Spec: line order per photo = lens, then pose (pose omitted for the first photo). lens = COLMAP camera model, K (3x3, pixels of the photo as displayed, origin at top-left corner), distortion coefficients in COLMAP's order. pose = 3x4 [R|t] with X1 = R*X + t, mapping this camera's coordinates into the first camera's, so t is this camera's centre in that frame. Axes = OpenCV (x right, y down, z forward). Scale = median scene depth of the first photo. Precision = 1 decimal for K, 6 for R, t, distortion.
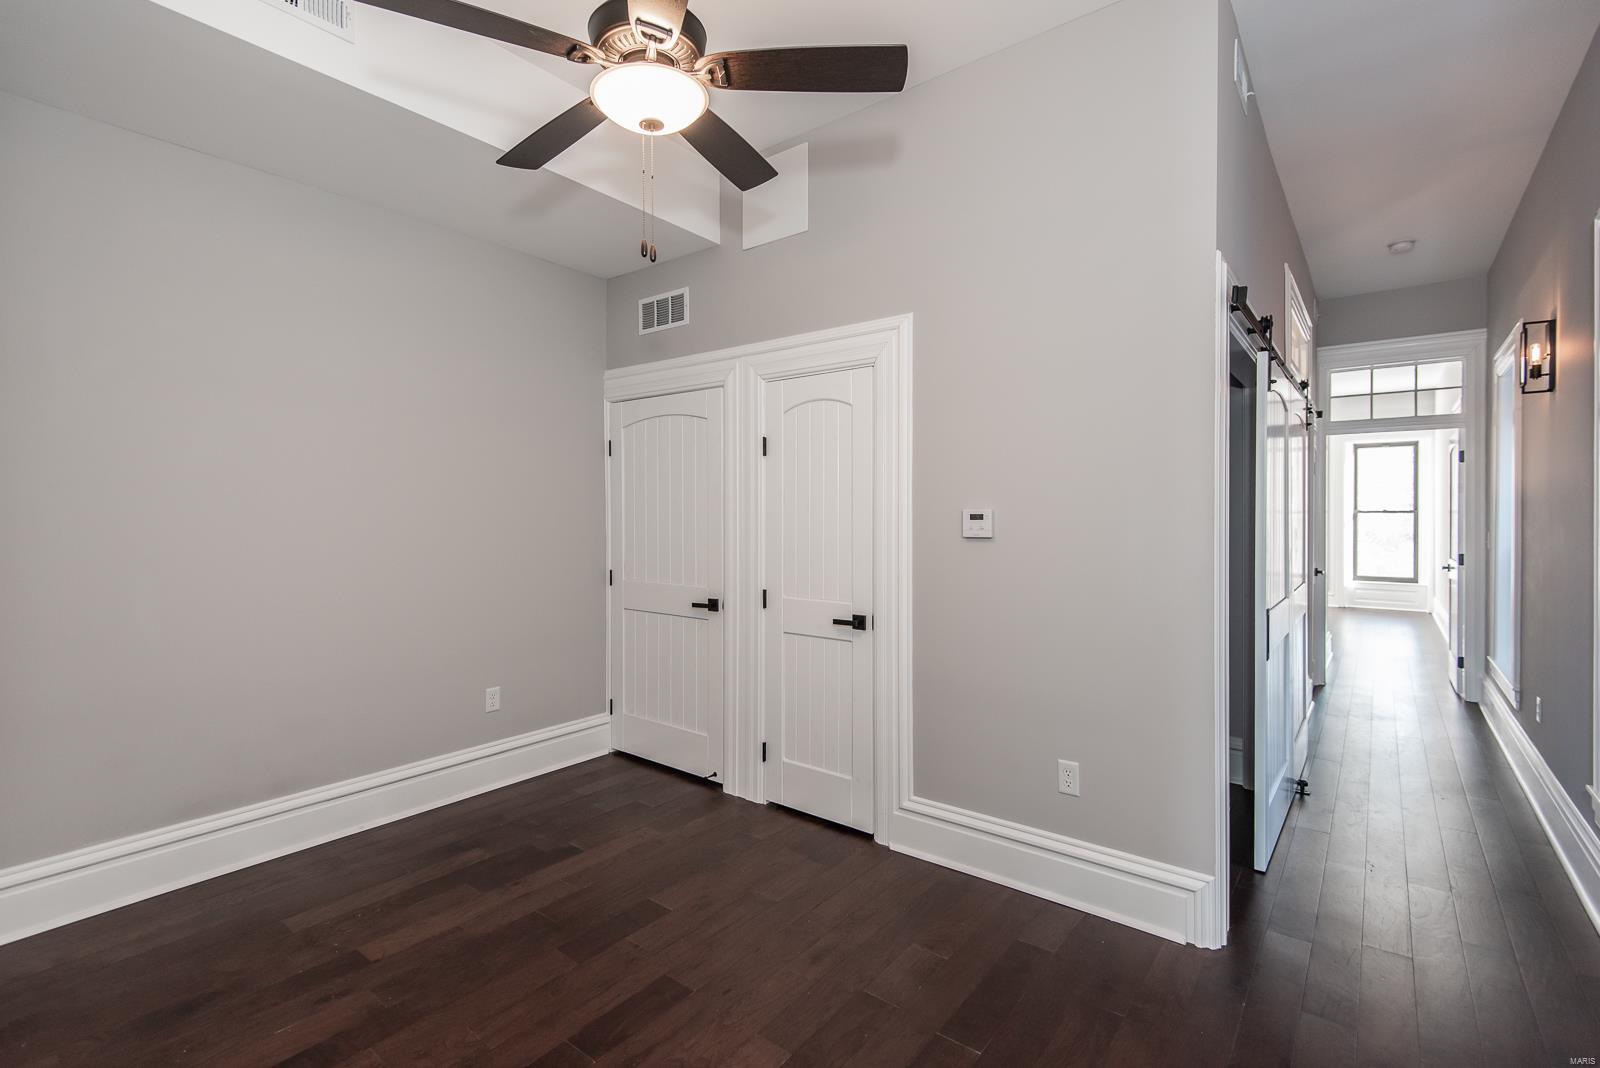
lens RADIAL K [[754.8, 0, 797.4], [0, 754.8, 516.8], [0, 0, 1]] dist [0.028648, -0.011996]
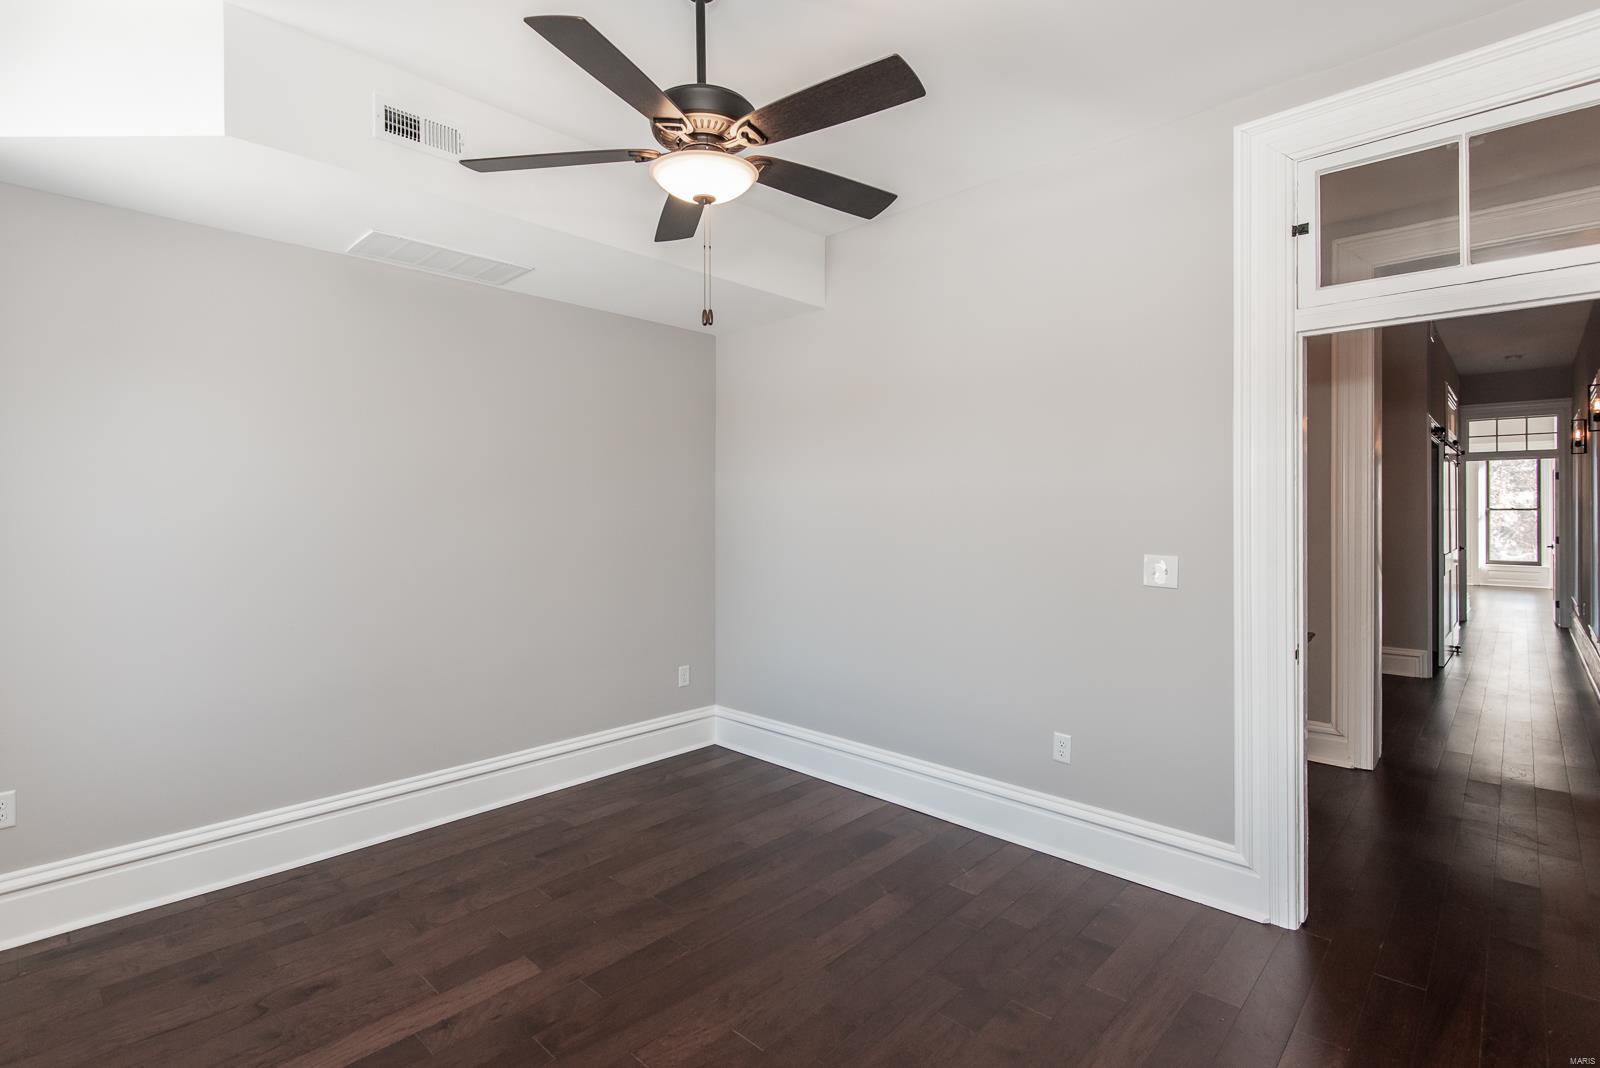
lens RADIAL K [[754.8, 0, 806.1], [0, 754.8, 515.0], [0, 0, 1]] dist [0.028648, -0.011996]
pose [[0.995206, -0.005472, -0.097649, -0.262787], [0.005303, 0.999984, -0.001985, -0.001055], [0.097658, 0.001458, 0.995219, -0.364561]]
